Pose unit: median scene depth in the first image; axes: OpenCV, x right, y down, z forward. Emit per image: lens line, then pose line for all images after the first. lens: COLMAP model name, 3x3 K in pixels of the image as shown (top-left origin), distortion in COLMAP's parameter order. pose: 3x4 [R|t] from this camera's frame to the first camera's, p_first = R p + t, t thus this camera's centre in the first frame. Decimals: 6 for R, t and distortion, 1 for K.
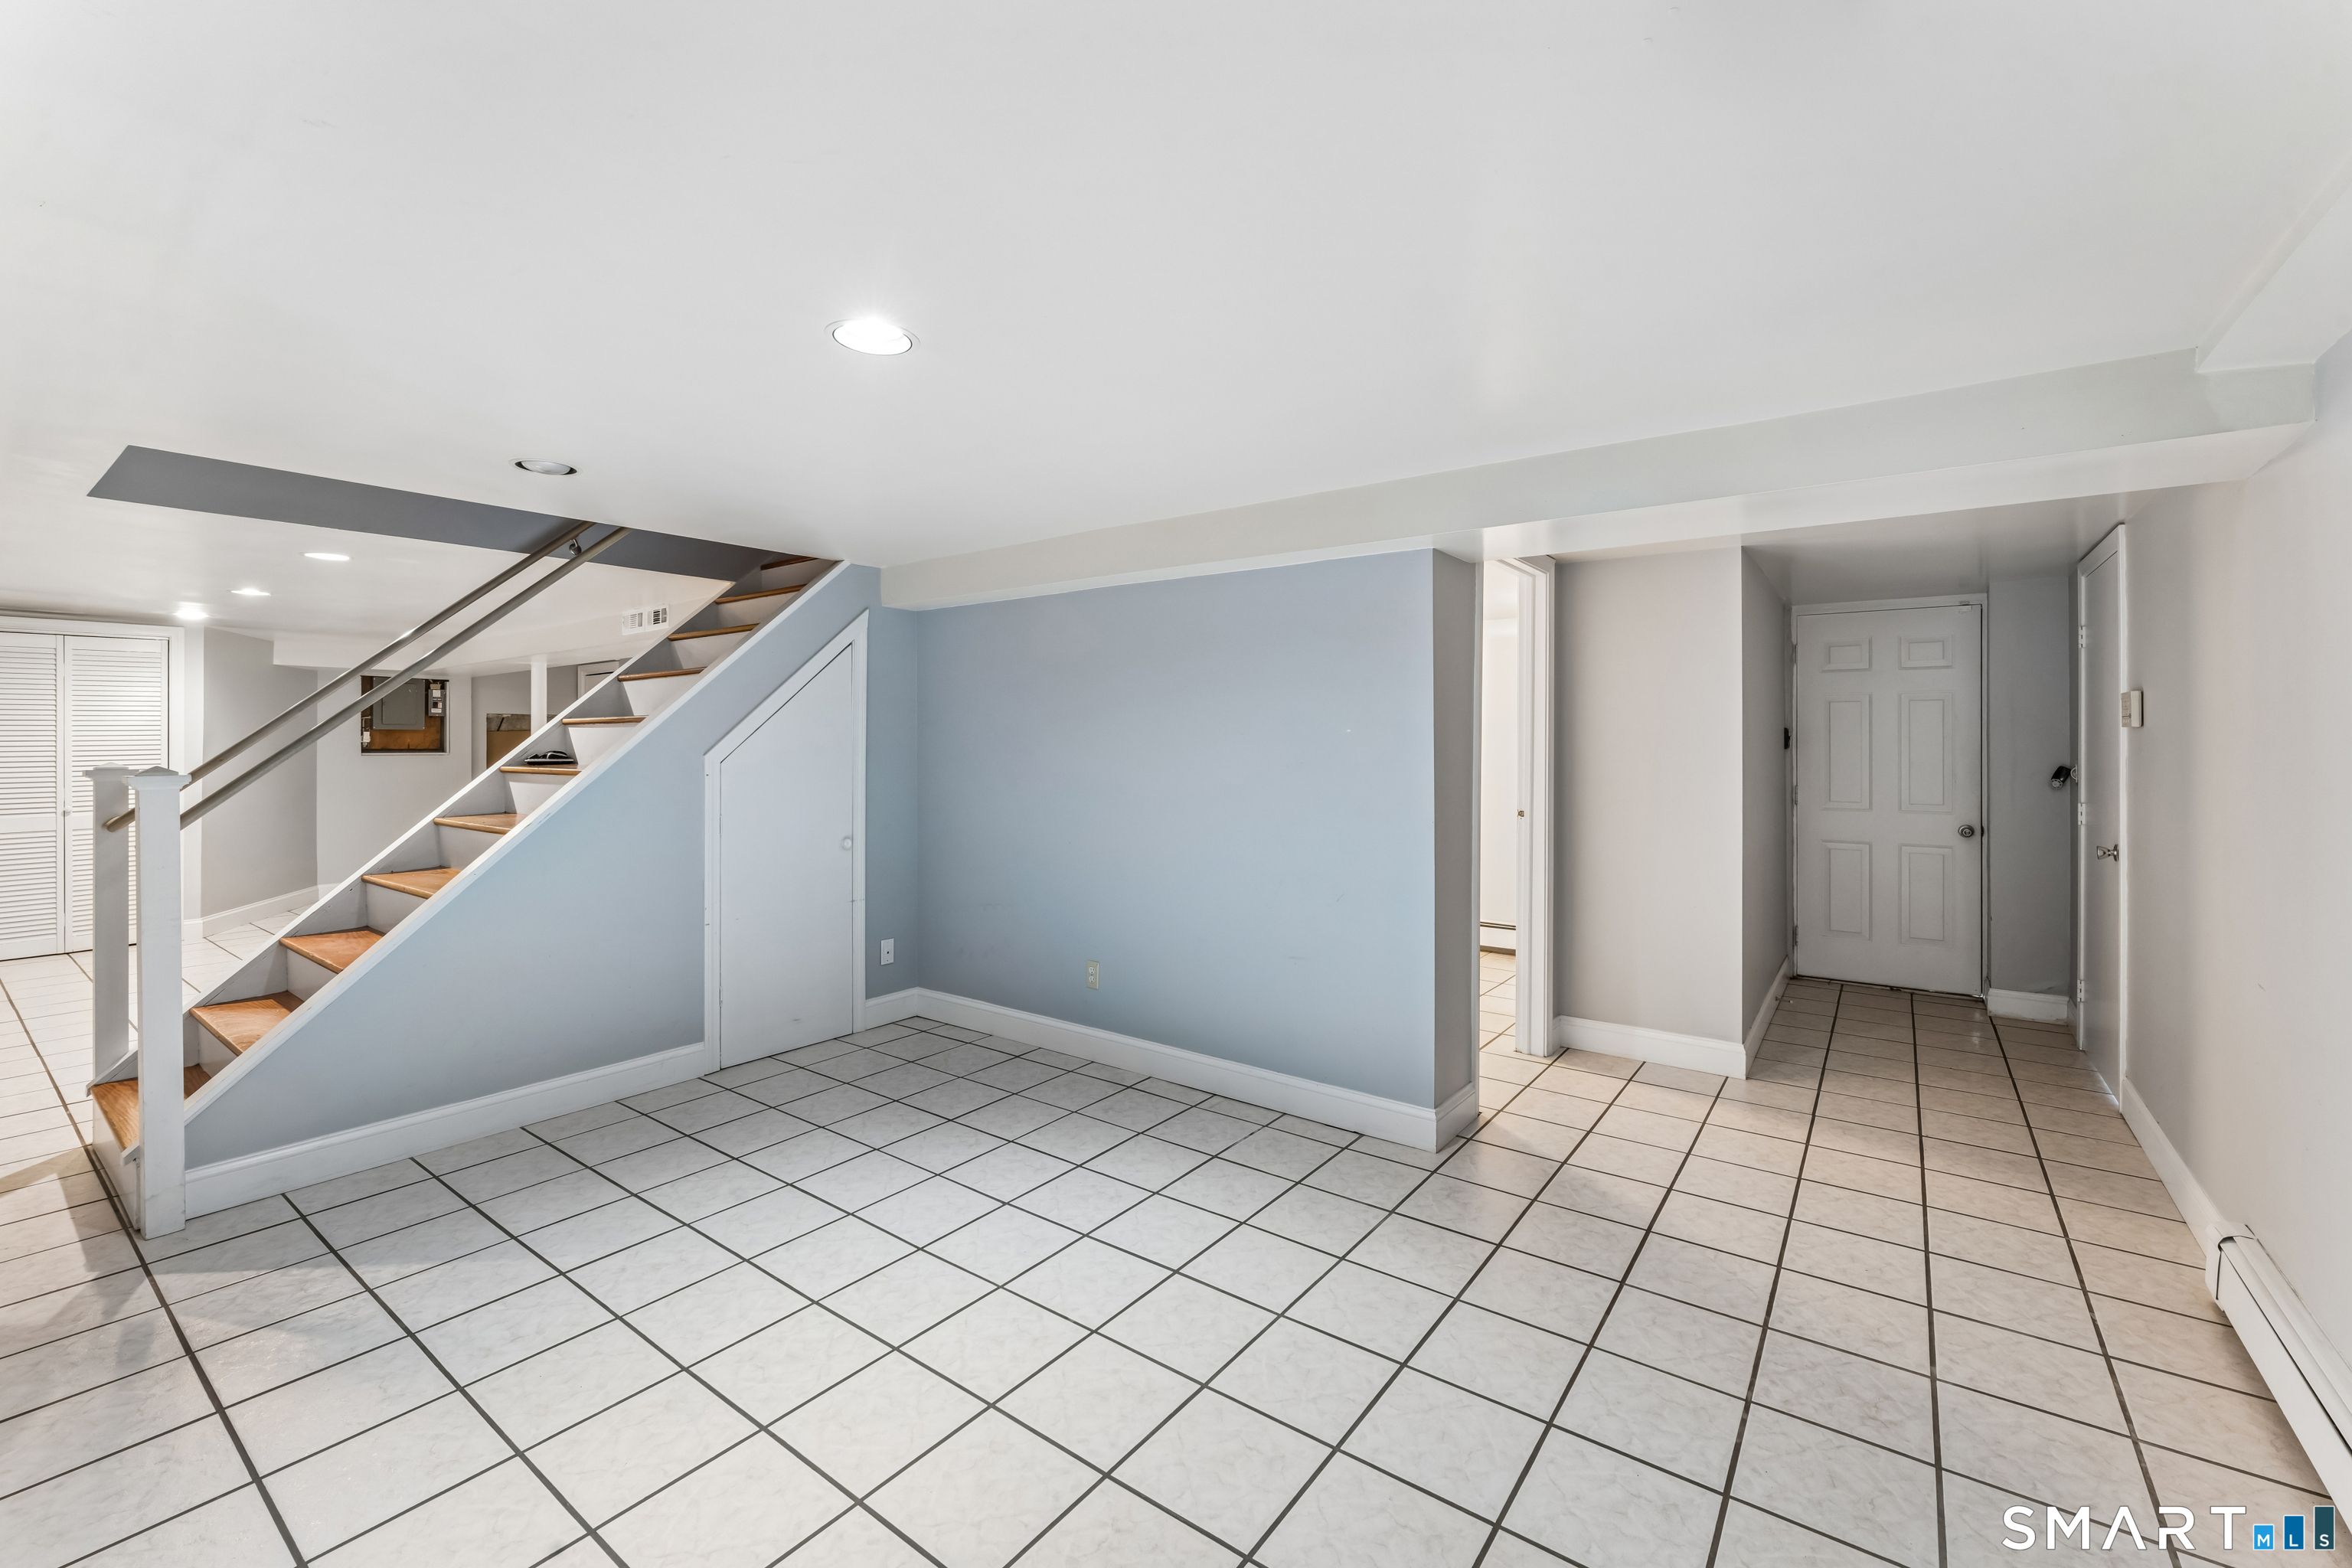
lens RADIAL K [[959.5, 0, 1212.6], [0, 959.5, 733.9], [0, 0, 1]] dist [-0.005356, -0.001247]
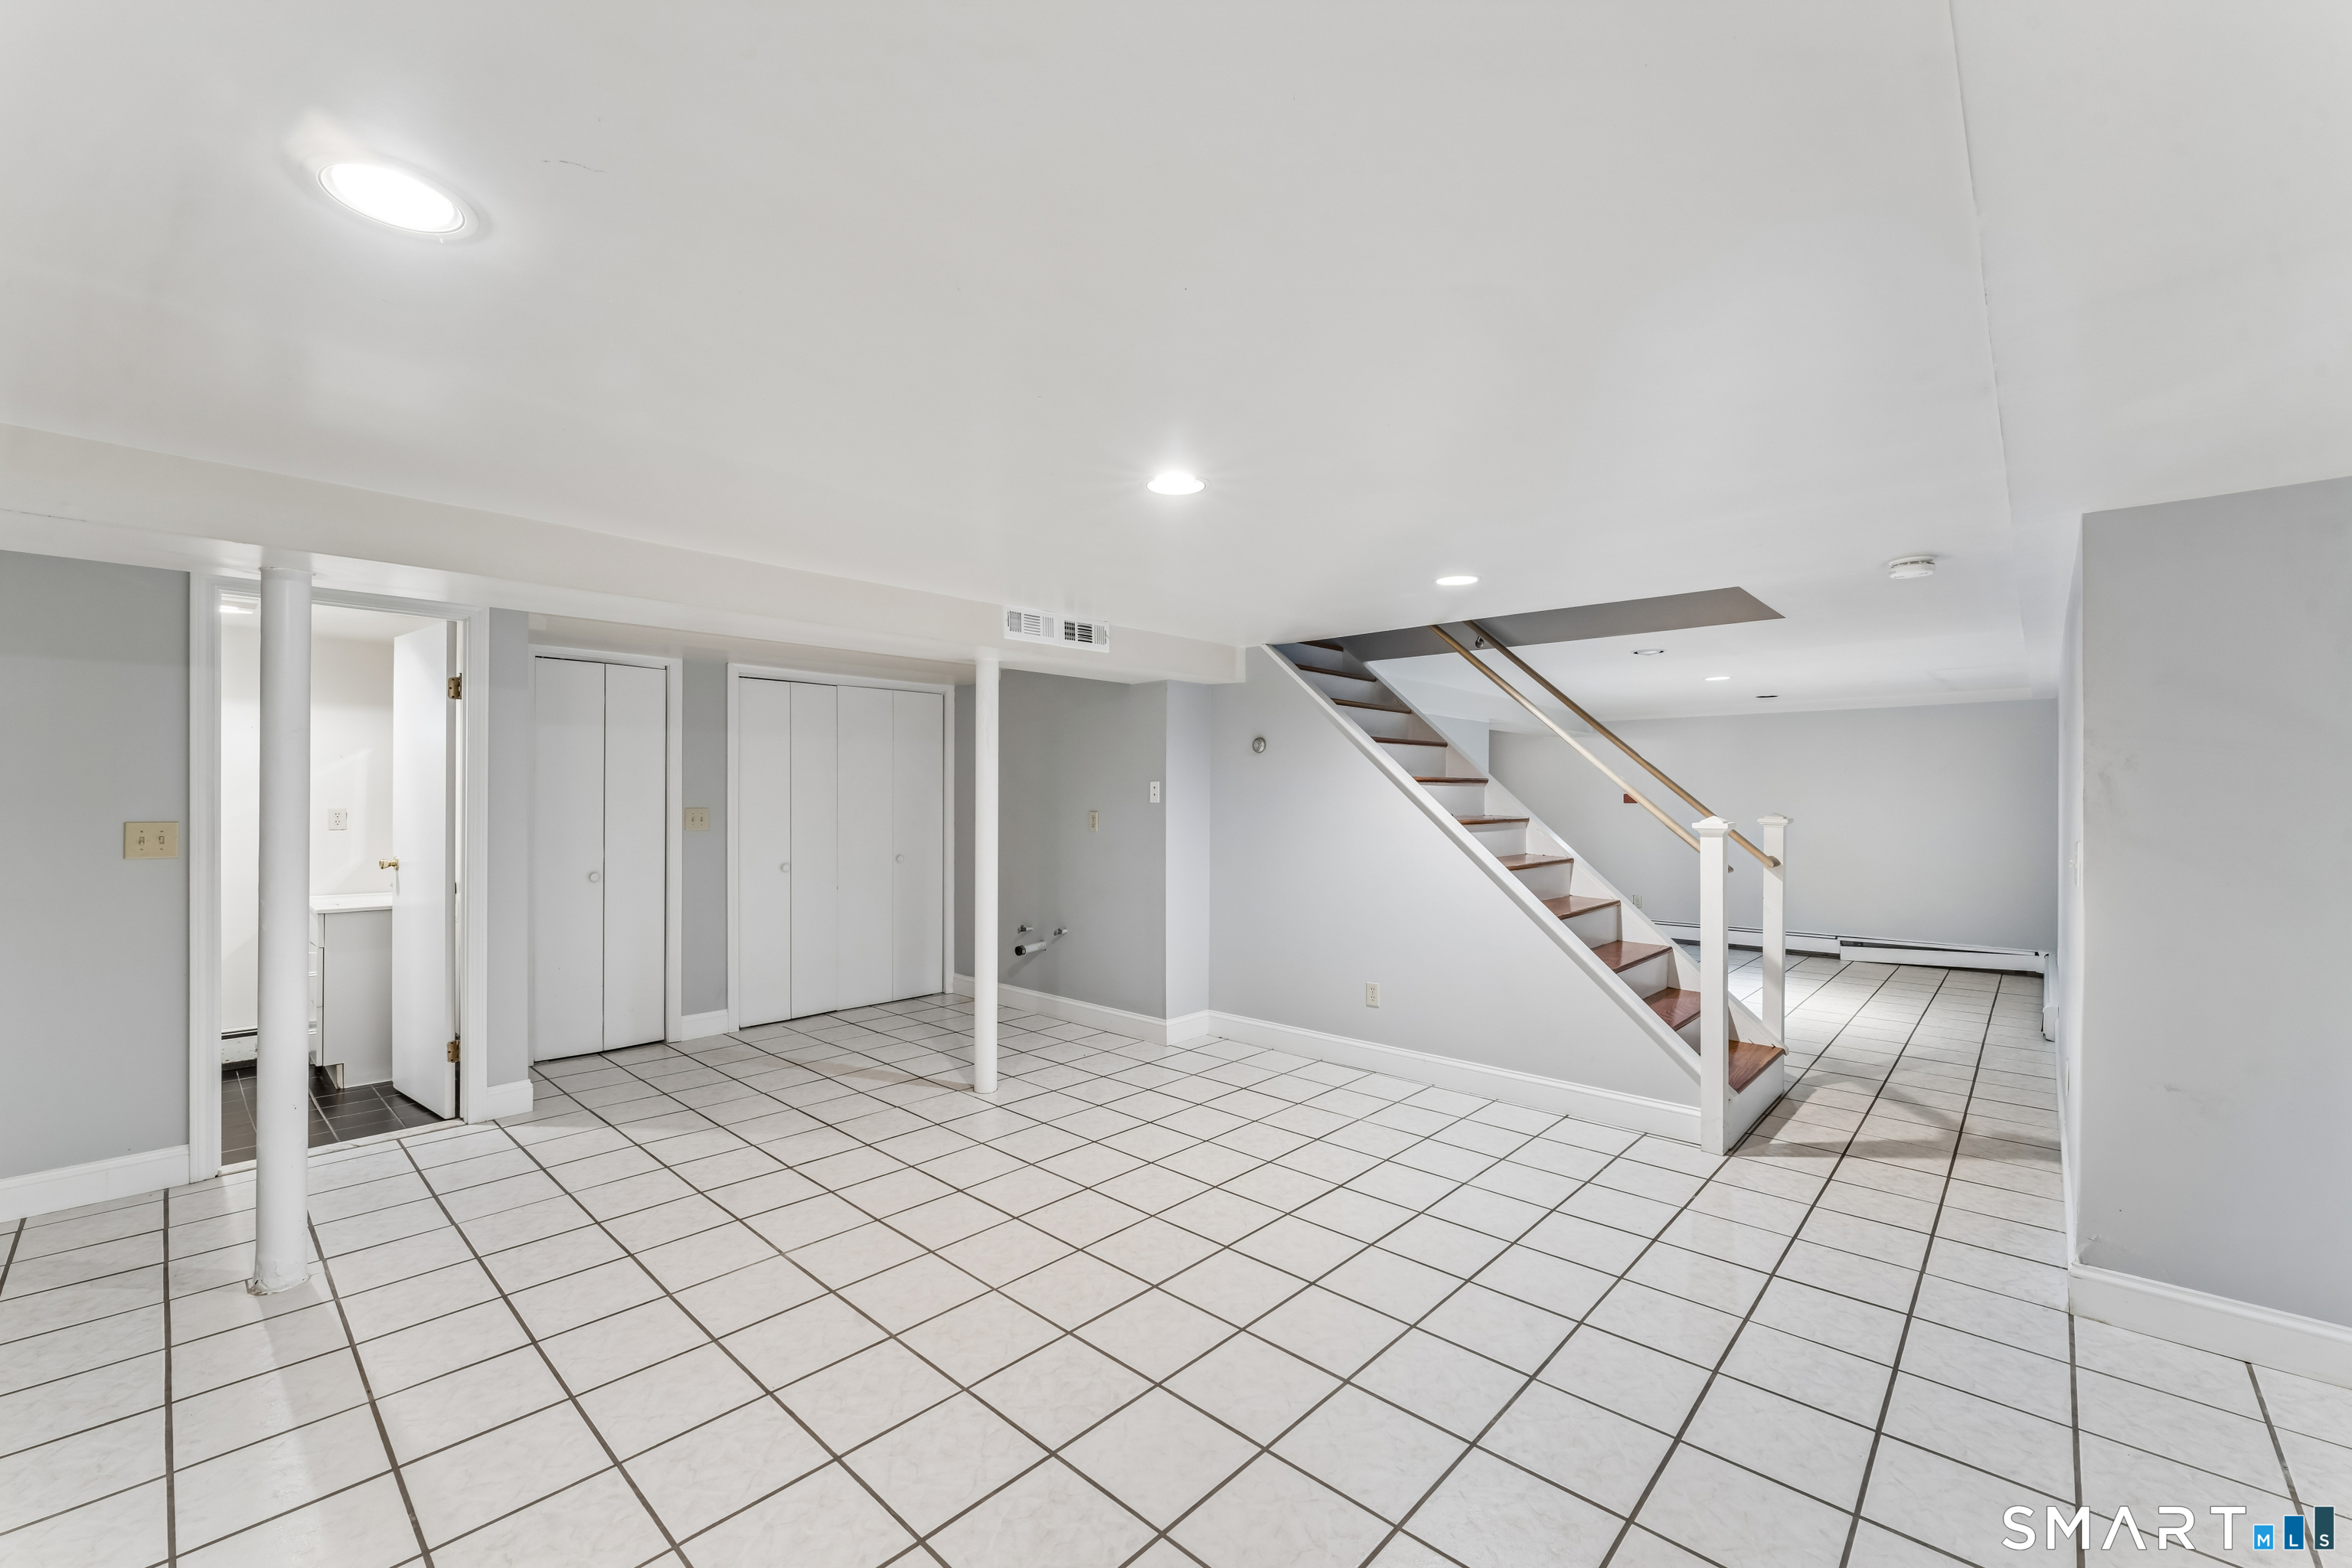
lens RADIAL K [[959.5, 0, 1168.3], [0, 959.5, 799.8], [0, 0, 1]] dist [-0.005356, -0.001247]
pose [[0.992788, 0.000335, -0.119879, -0.085552], [0.000884, 0.999948, 0.010111, -0.001018], [0.119876, -0.010144, 0.992737, -0.119725]]
